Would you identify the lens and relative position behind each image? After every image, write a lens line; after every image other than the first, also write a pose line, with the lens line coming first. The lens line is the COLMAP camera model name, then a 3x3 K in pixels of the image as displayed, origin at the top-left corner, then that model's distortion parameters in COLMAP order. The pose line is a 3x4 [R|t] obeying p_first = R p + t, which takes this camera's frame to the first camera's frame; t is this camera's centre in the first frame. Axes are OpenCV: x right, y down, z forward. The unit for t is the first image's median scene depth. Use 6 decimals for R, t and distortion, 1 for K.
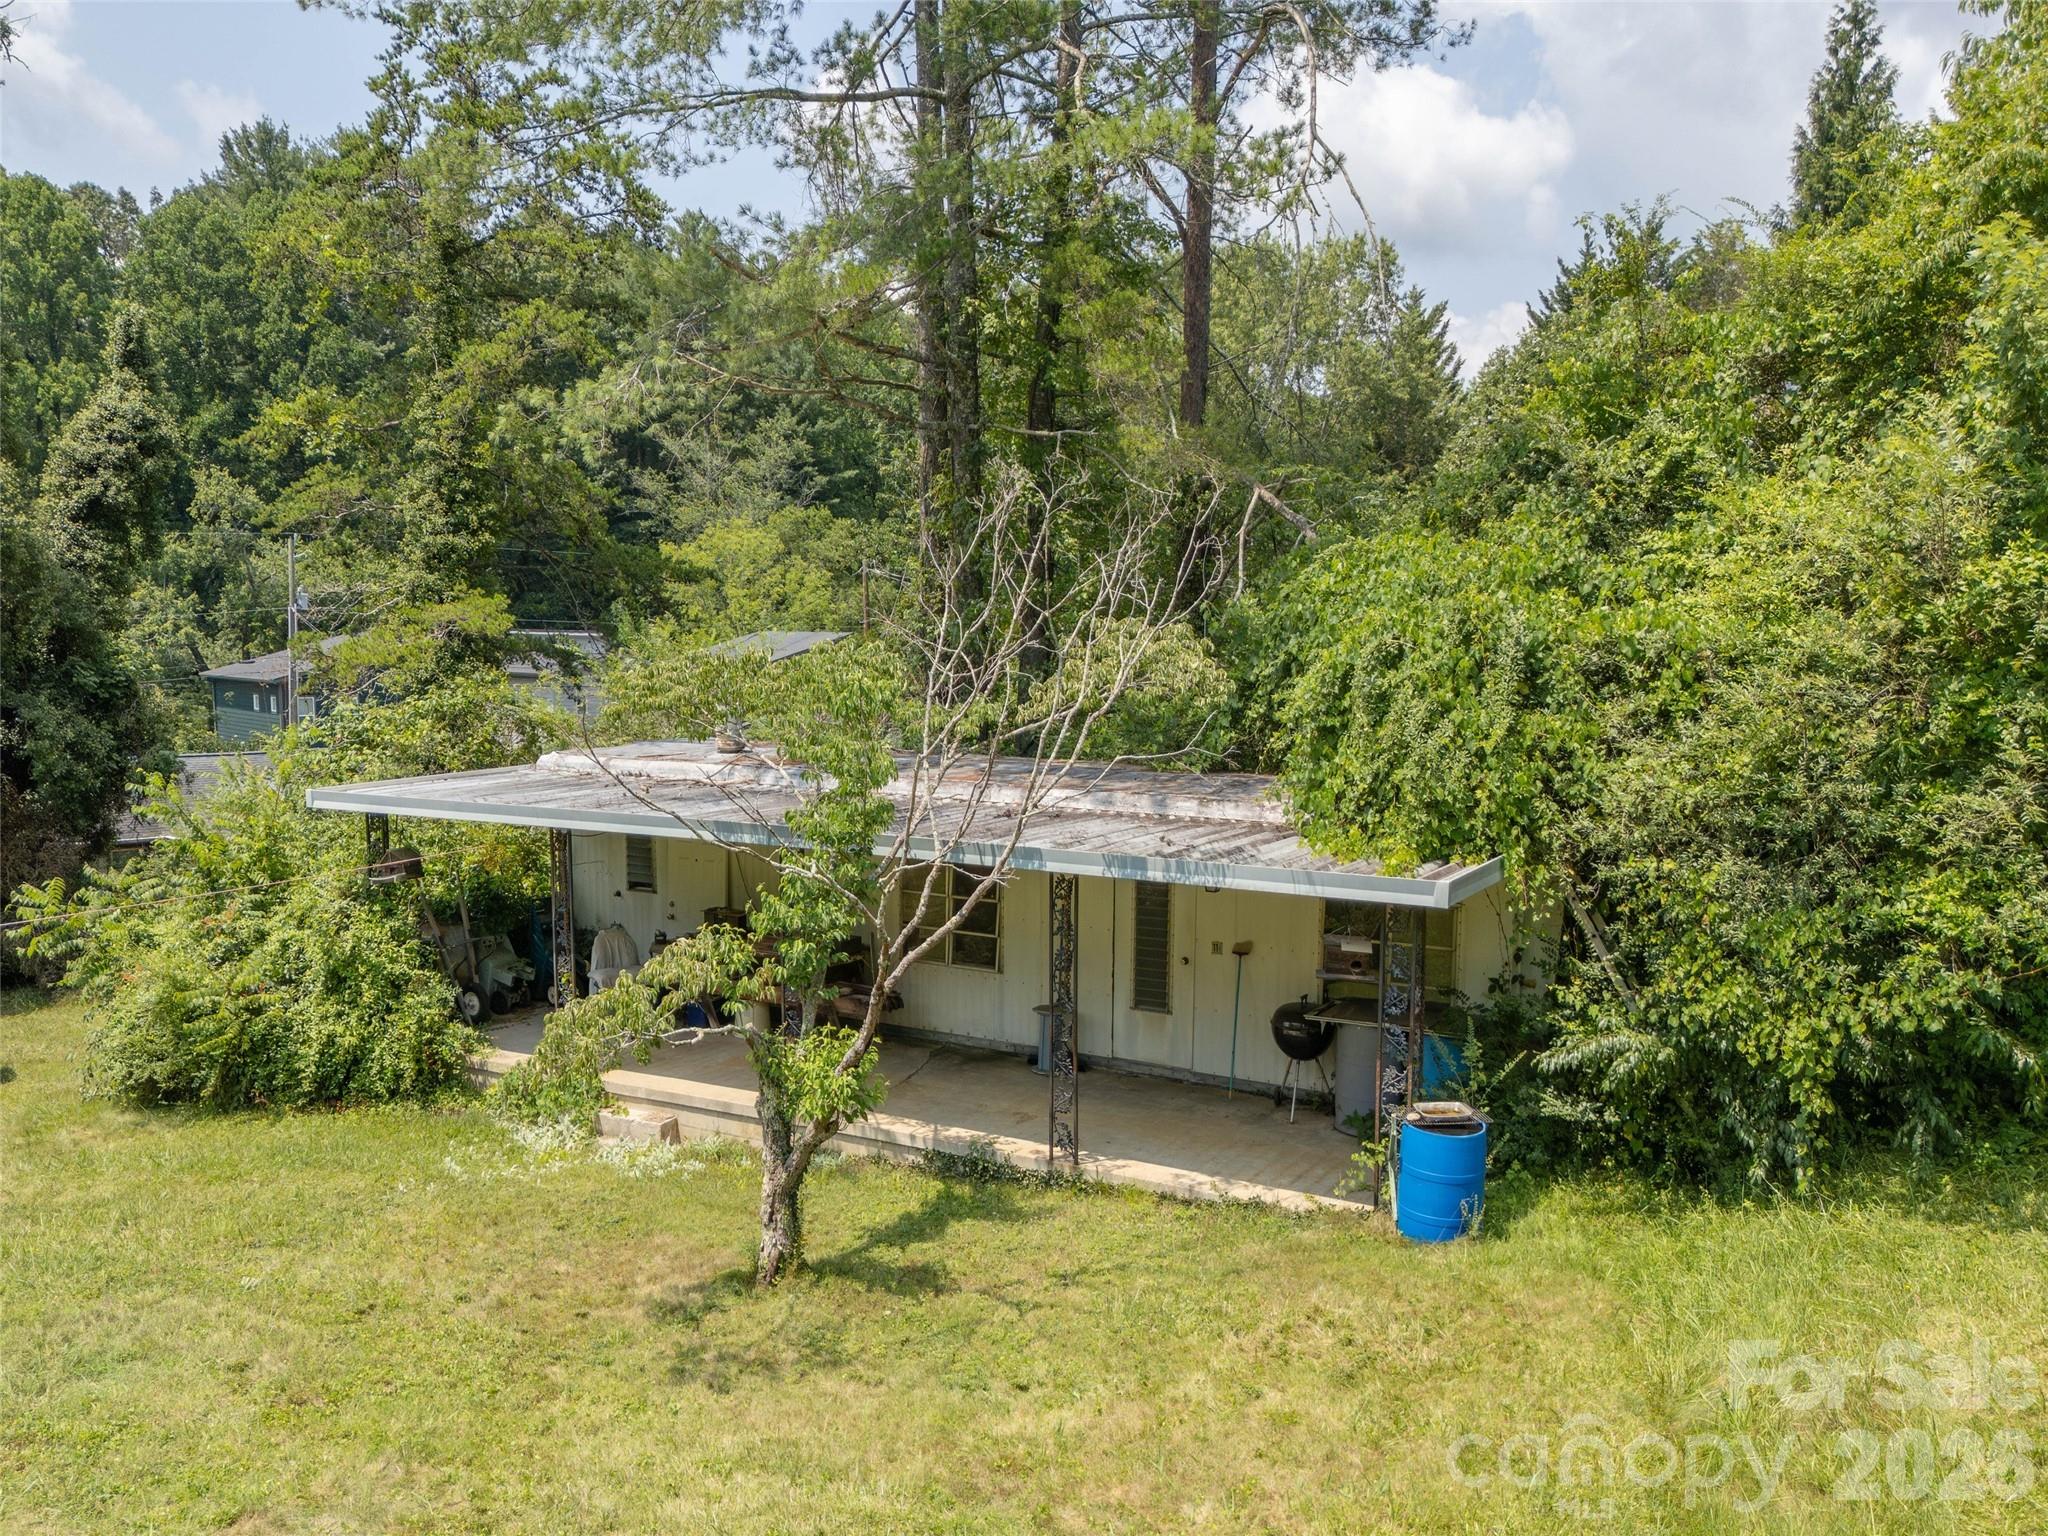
lens RADIAL K [[1600.0, 0, 1028.2], [0, 1600.0, 825.4], [0, 0, 1]] dist [0.044693, -0.014850]
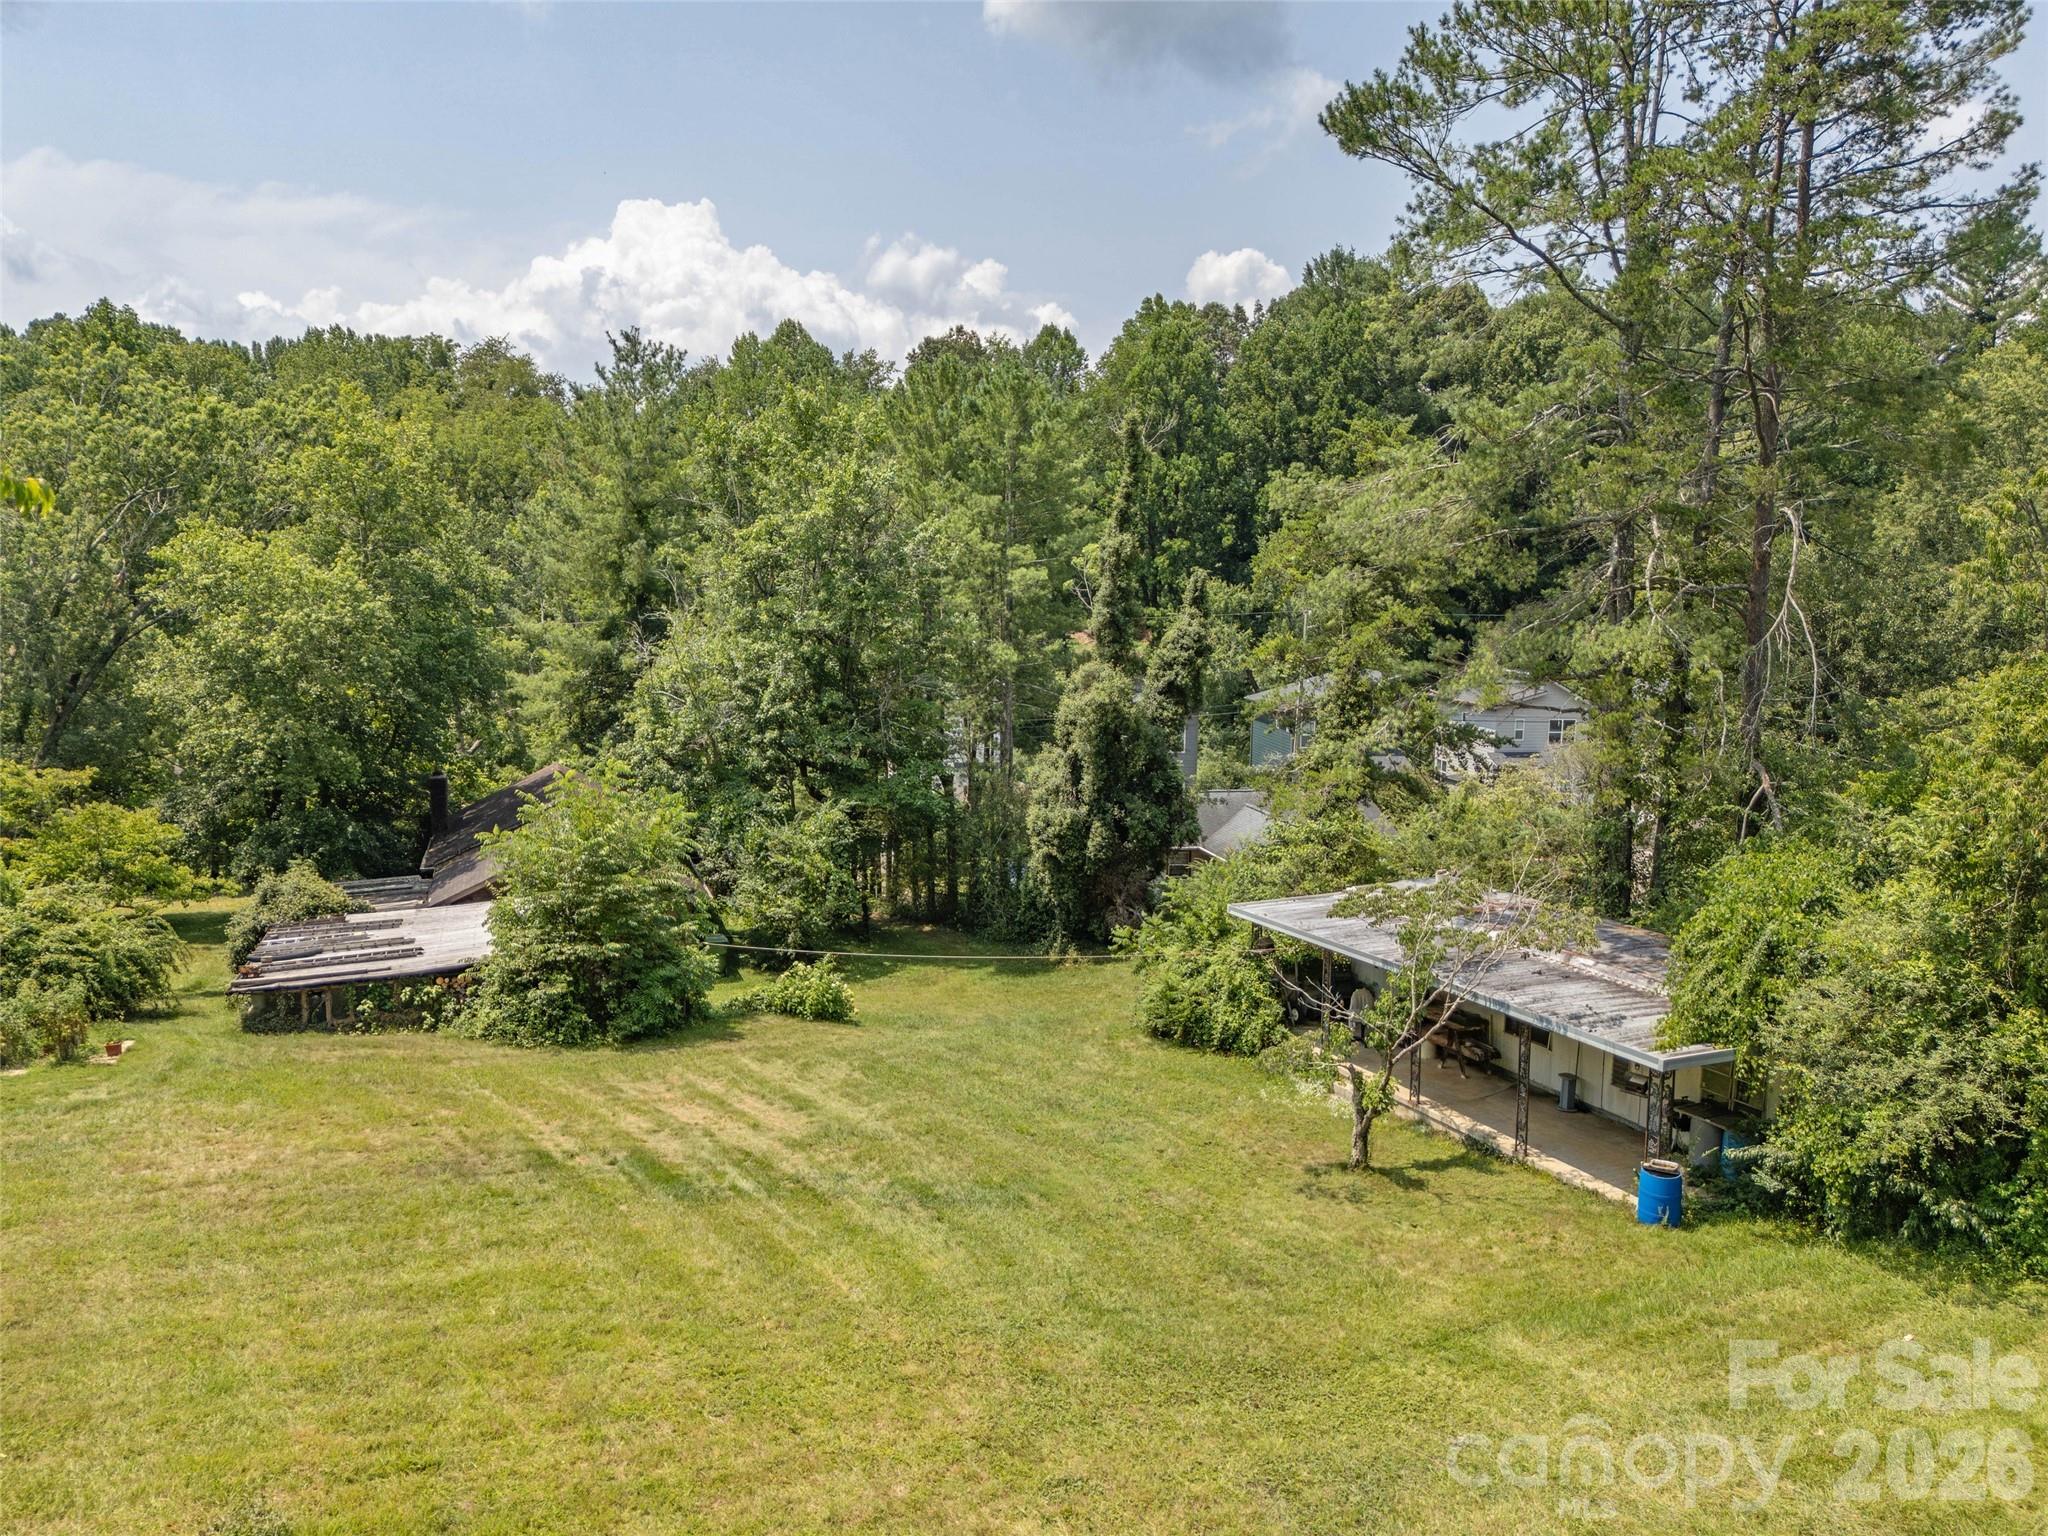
lens RADIAL K [[1600.0, 0, 1028.2], [0, 1600.0, 825.4], [0, 0, 1]] dist [0.044693, -0.014850]
pose [[0.809409, 0.104132, -0.577940, 0.552573], [-0.076221, 0.994457, 0.072430, -0.260199], [0.582278, -0.014575, 0.812859, -0.875696]]
